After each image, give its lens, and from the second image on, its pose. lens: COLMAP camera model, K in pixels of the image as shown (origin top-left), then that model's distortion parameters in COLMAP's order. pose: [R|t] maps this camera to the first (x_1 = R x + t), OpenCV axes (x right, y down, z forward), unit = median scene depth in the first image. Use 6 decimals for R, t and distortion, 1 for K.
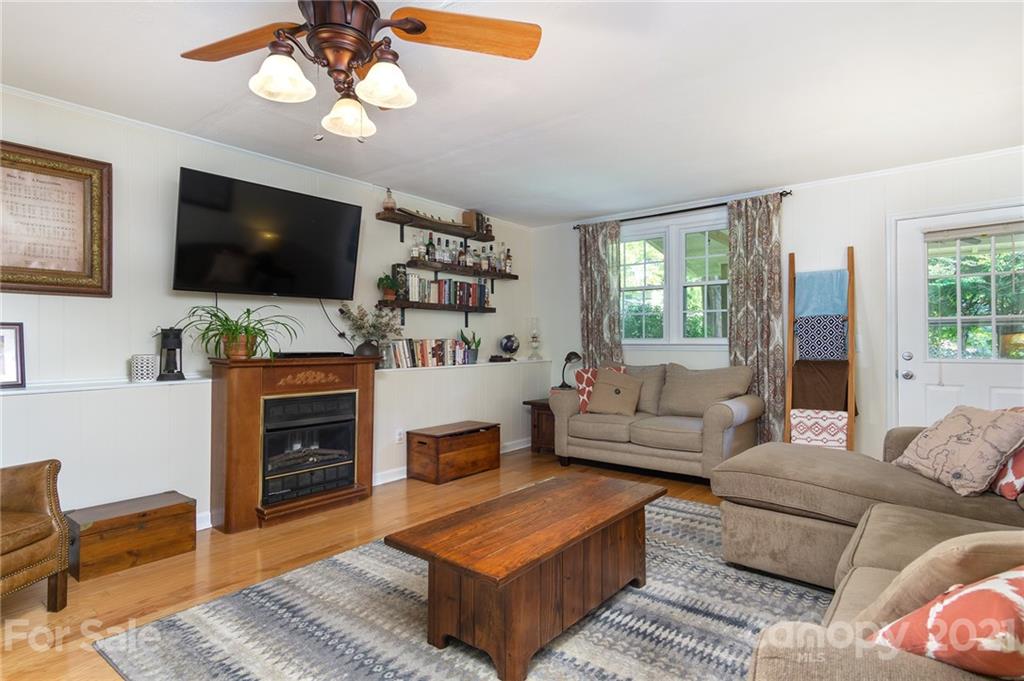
lens RADIAL K [[530.5, 0, 512.0], [0, 530.5, 340.5], [0, 0, 1]] dist [0.000638, 0.000010]
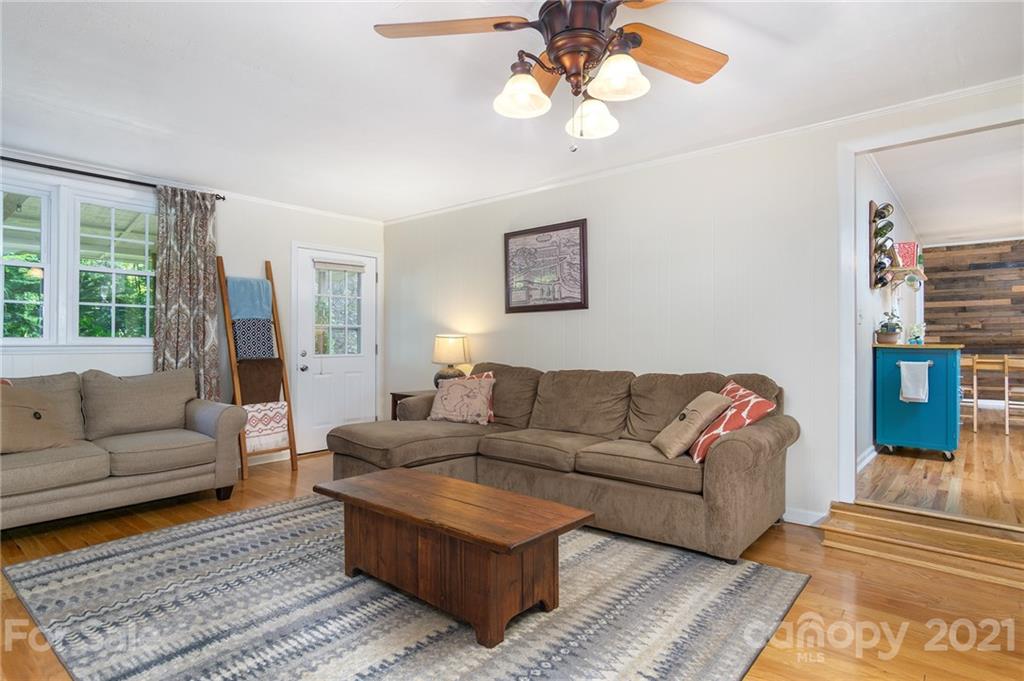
lens RADIAL K [[543.9, 0, 510.3], [0, 543.9, 337.6], [0, 0, 1]] dist [0.003555, 0.000855]
pose [[0.028366, 0.008040, 0.999565, -0.537516], [-0.005940, 0.999951, -0.007875, -0.002010], [-0.999580, -0.005714, 0.028413, 0.422770]]
